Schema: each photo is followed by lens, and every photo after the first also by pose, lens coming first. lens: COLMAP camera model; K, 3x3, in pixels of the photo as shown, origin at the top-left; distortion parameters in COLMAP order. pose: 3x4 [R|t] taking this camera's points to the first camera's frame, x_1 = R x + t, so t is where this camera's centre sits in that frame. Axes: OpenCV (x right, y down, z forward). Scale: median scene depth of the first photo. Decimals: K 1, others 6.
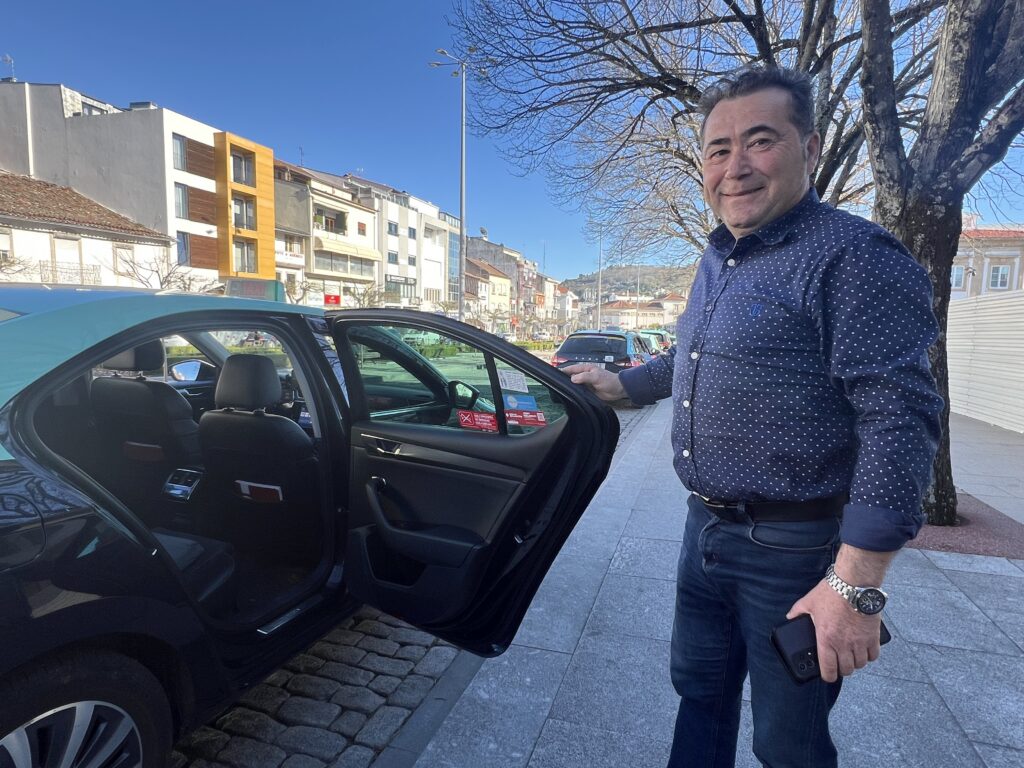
lens RADIAL K [[598.8, 0, 512.3], [0, 598.8, 384.1], [0, 0, 1]] dist [-0.000090, 0.000210]
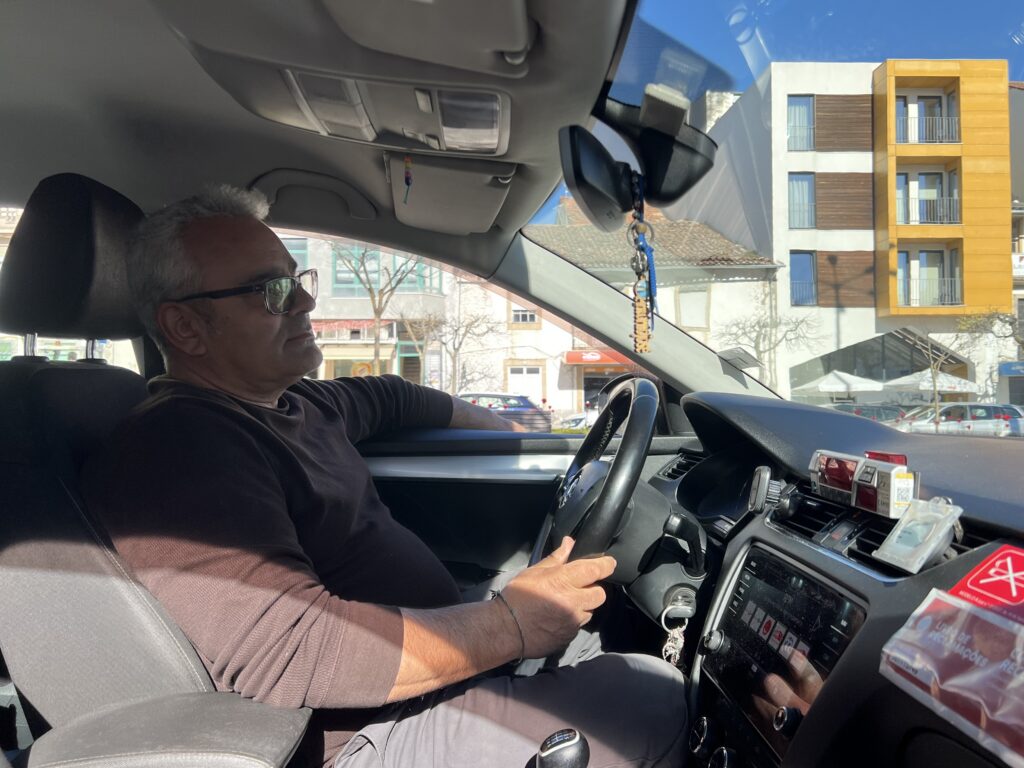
lens RADIAL K [[806.5, 0, 512.2], [0, 806.5, 382.9], [0, 0, 1]] dist [0.002003, -0.003472]
pose [[0.343078, -0.052381, -0.937845, 0.081487], [-0.086655, 0.992421, -0.087129, -0.025987], [0.935301, 0.111161, 0.335938, 0.417538]]
